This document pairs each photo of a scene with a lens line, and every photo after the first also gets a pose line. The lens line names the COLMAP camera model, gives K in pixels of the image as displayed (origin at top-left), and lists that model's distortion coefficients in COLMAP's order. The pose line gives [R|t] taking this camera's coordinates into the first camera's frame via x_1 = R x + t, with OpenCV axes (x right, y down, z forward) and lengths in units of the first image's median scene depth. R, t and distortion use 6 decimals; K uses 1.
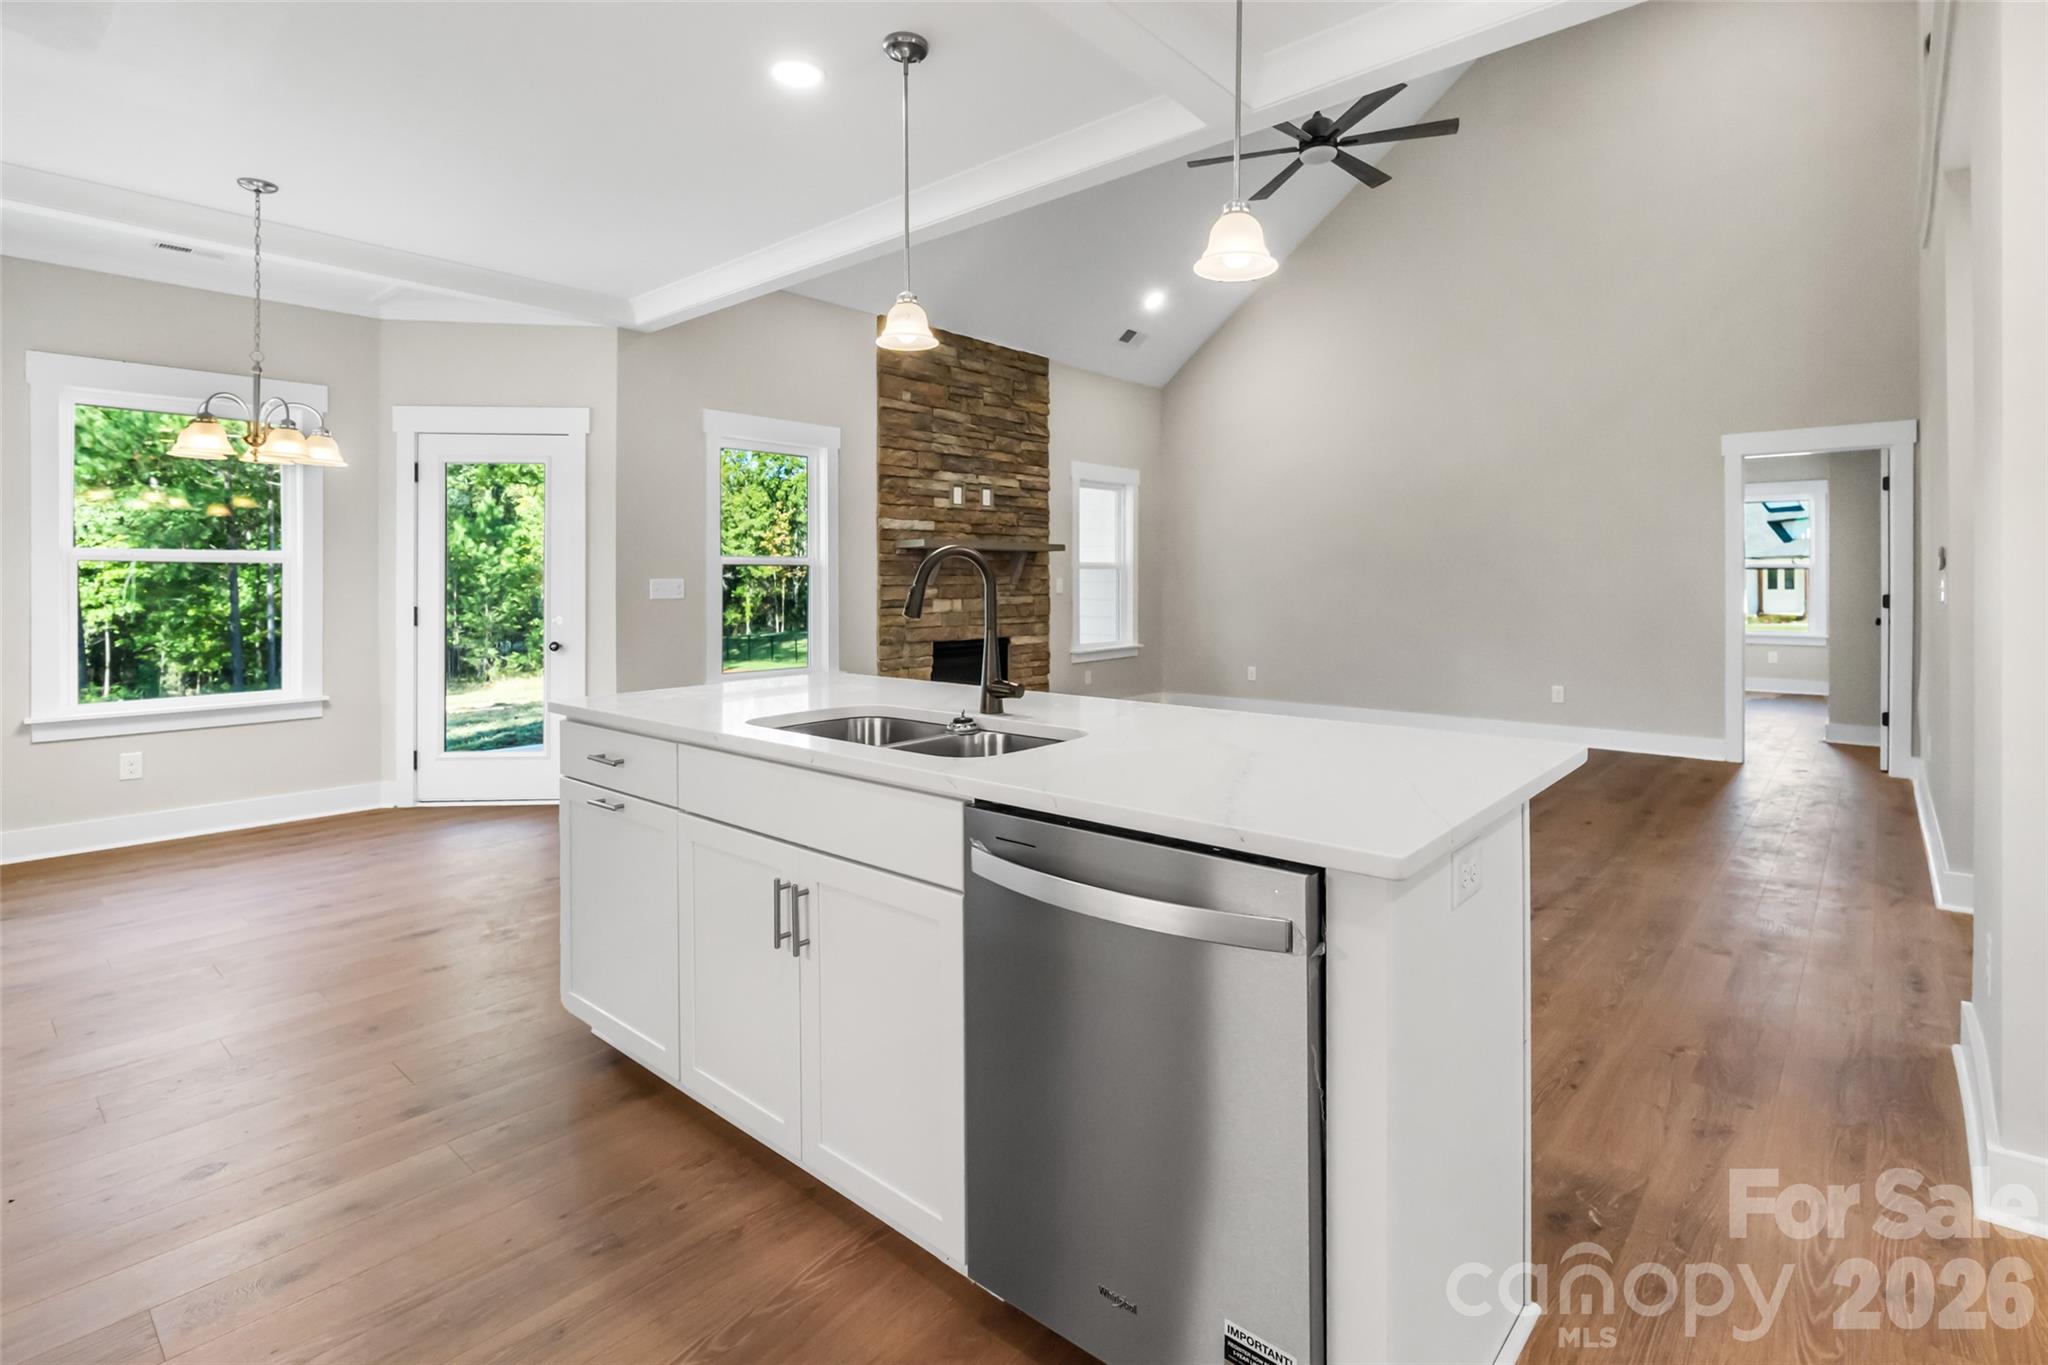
lens RADIAL K [[969.7, 0, 1045.7], [0, 969.7, 583.3], [0, 0, 1]] dist [0.022272, 0.000542]
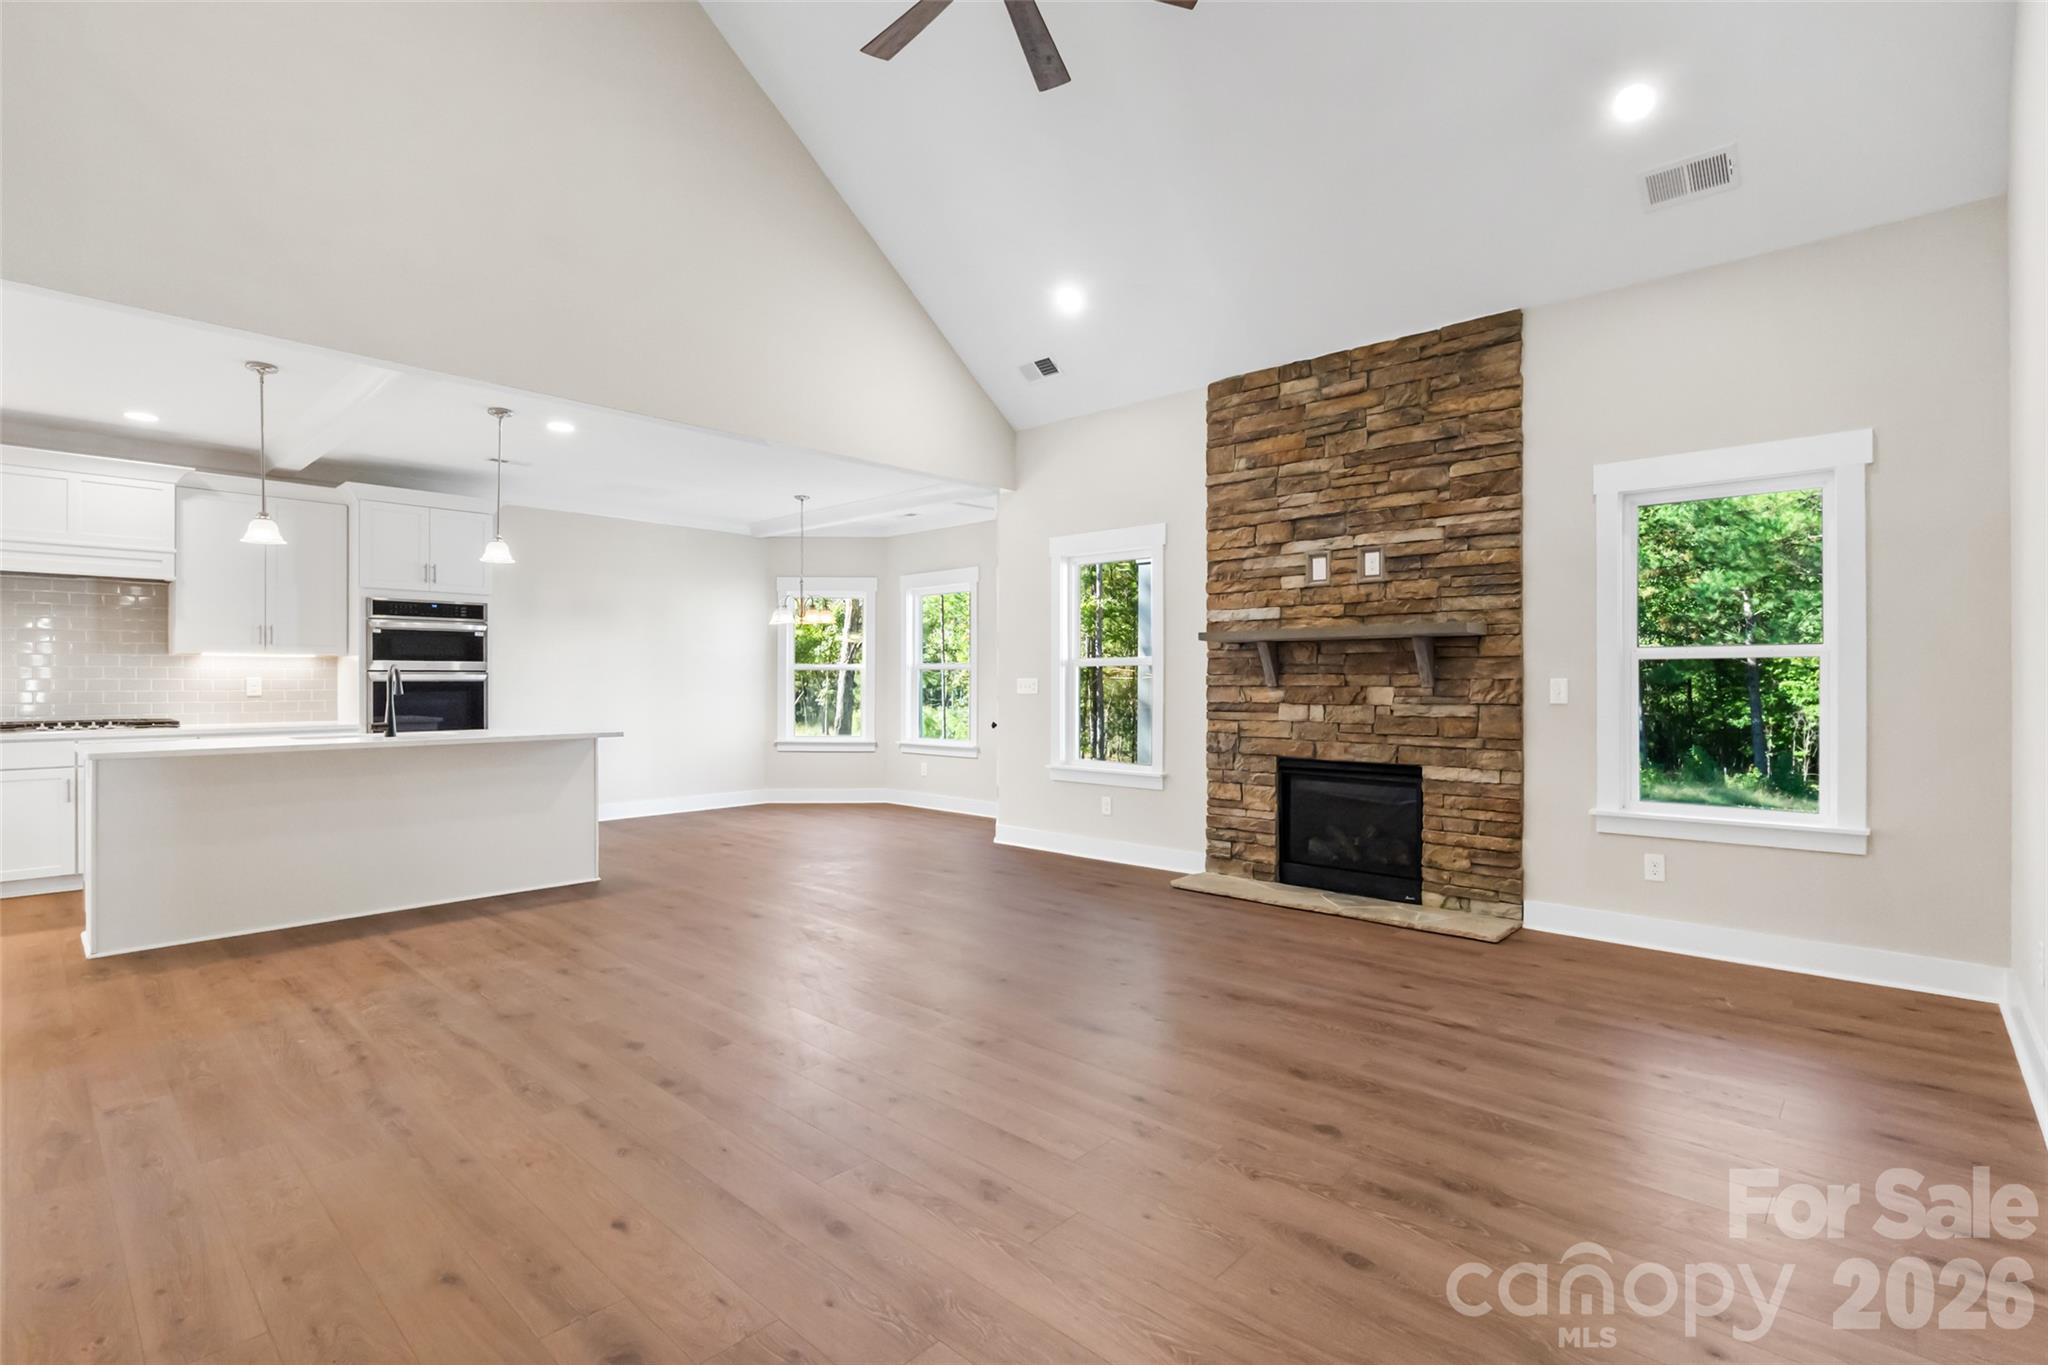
lens RADIAL K [[969.7, 0, 1027.7], [0, 969.7, 675.7], [0, 0, 1]] dist [0.022272, 0.000542]
pose [[-0.021394, -0.002126, -0.999769, 0.667029], [-0.004984, 0.999986, -0.002020, -0.004049], [0.999759, 0.004940, -0.021404, 0.779014]]
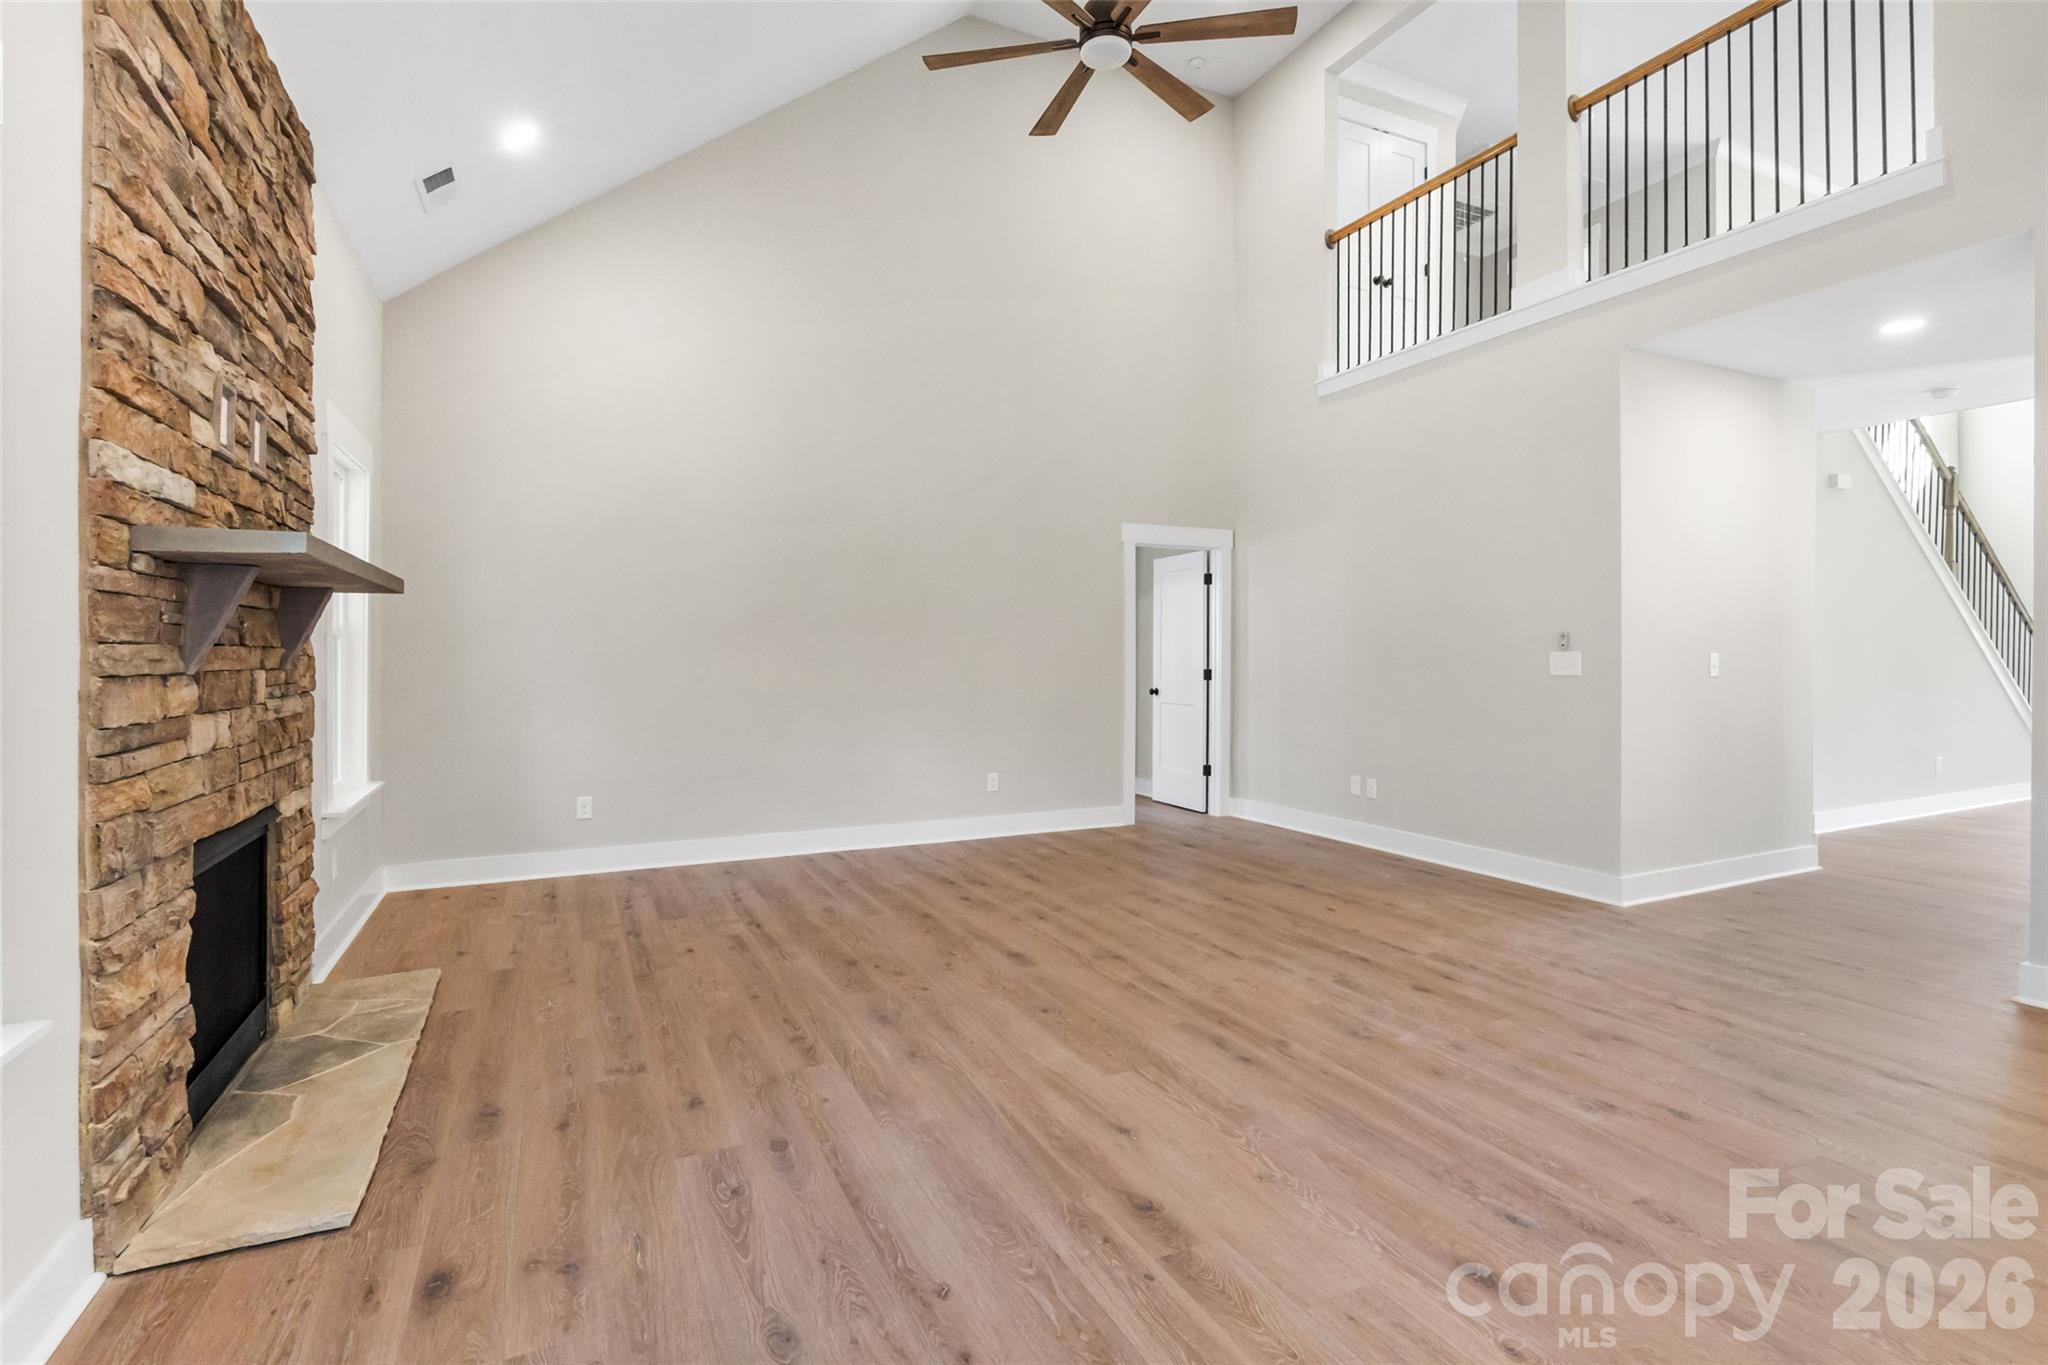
lens RADIAL K [[969.7, 0, 1016.3], [0, 969.7, 672.8], [0, 0, 1]] dist [0.022272, 0.000542]
pose [[0.399457, -0.013071, 0.916659, -0.302293], [0.004397, 0.999914, 0.012342, -0.001251], [-0.916742, -0.000899, 0.399480, 0.582261]]
